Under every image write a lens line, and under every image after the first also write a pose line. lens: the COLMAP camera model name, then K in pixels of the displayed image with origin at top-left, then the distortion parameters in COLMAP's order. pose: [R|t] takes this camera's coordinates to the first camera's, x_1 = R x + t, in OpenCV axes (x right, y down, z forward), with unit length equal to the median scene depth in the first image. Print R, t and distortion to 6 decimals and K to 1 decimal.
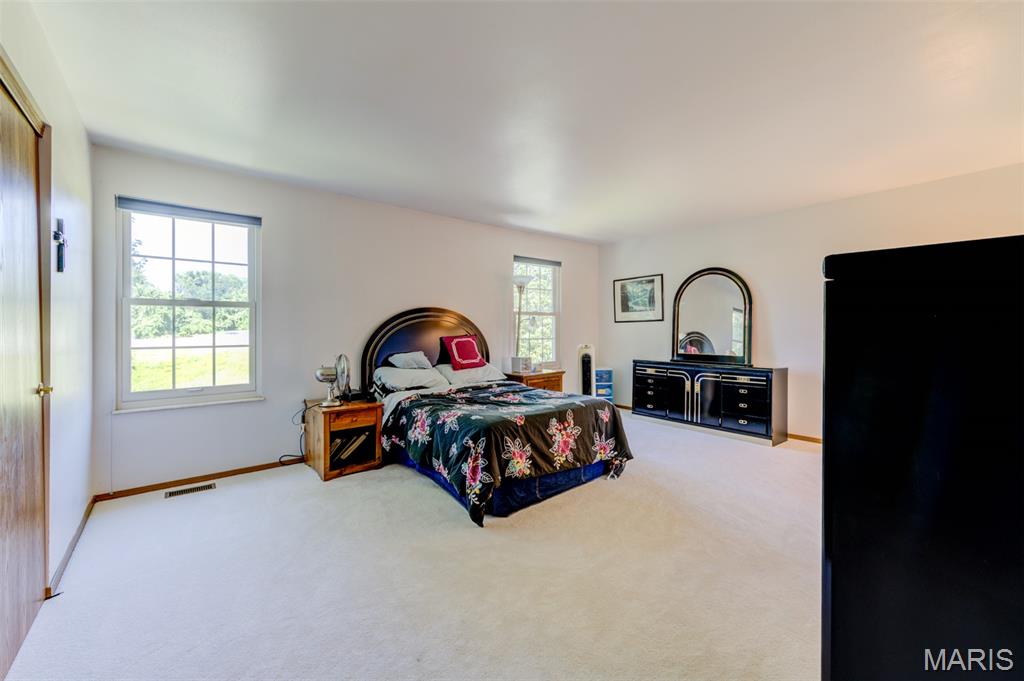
lens RADIAL K [[402.6, 0, 516.2], [0, 402.6, 332.4], [0, 0, 1]] dist [0.006730, -0.001581]
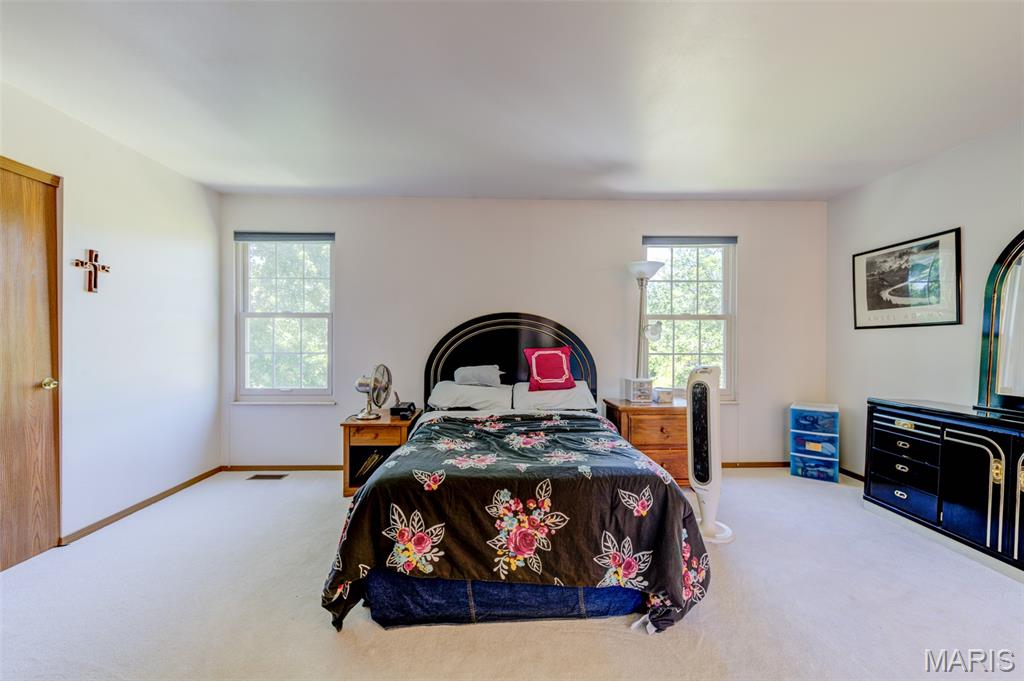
lens RADIAL K [[402.6, 0, 509.2], [0, 402.6, 342.2], [0, 0, 1]] dist [0.006730, -0.001581]
pose [[0.784904, 0.009672, -0.619541, 0.390712], [-0.009864, 0.999946, 0.003113, -0.004830], [0.619538, 0.003668, 0.784958, 0.452303]]
